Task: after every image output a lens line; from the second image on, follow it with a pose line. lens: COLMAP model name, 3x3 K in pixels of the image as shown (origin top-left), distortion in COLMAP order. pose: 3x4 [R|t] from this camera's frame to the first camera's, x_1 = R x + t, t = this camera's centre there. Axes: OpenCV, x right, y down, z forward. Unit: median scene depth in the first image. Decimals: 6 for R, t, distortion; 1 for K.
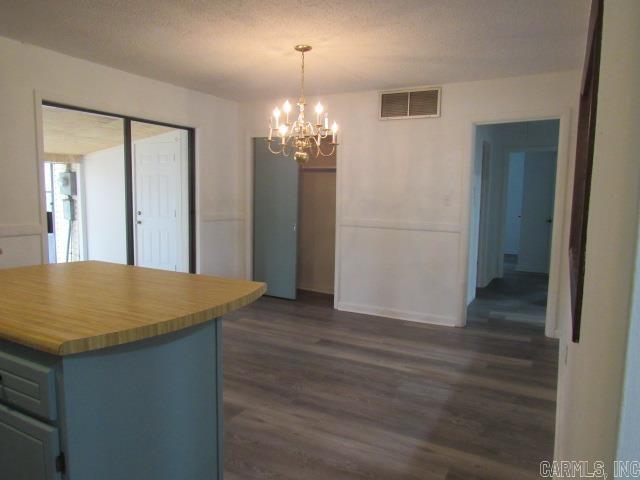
lens RADIAL K [[458.4, 0, 318.5], [0, 458.4, 240.4], [0, 0, 1]] dist [-0.027151, 0.003352]
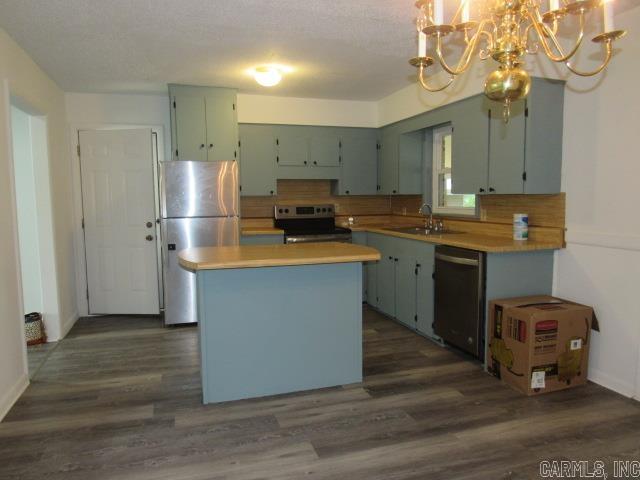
lens RADIAL K [[458.4, 0, 318.5], [0, 458.4, 240.4], [0, 0, 1]] dist [-0.027151, 0.003352]
pose [[-0.694408, 0.056007, -0.717399, 0.241944], [-0.077712, 0.985299, 0.152143, -0.081885], [0.715373, 0.161400, -0.679846, 0.893367]]
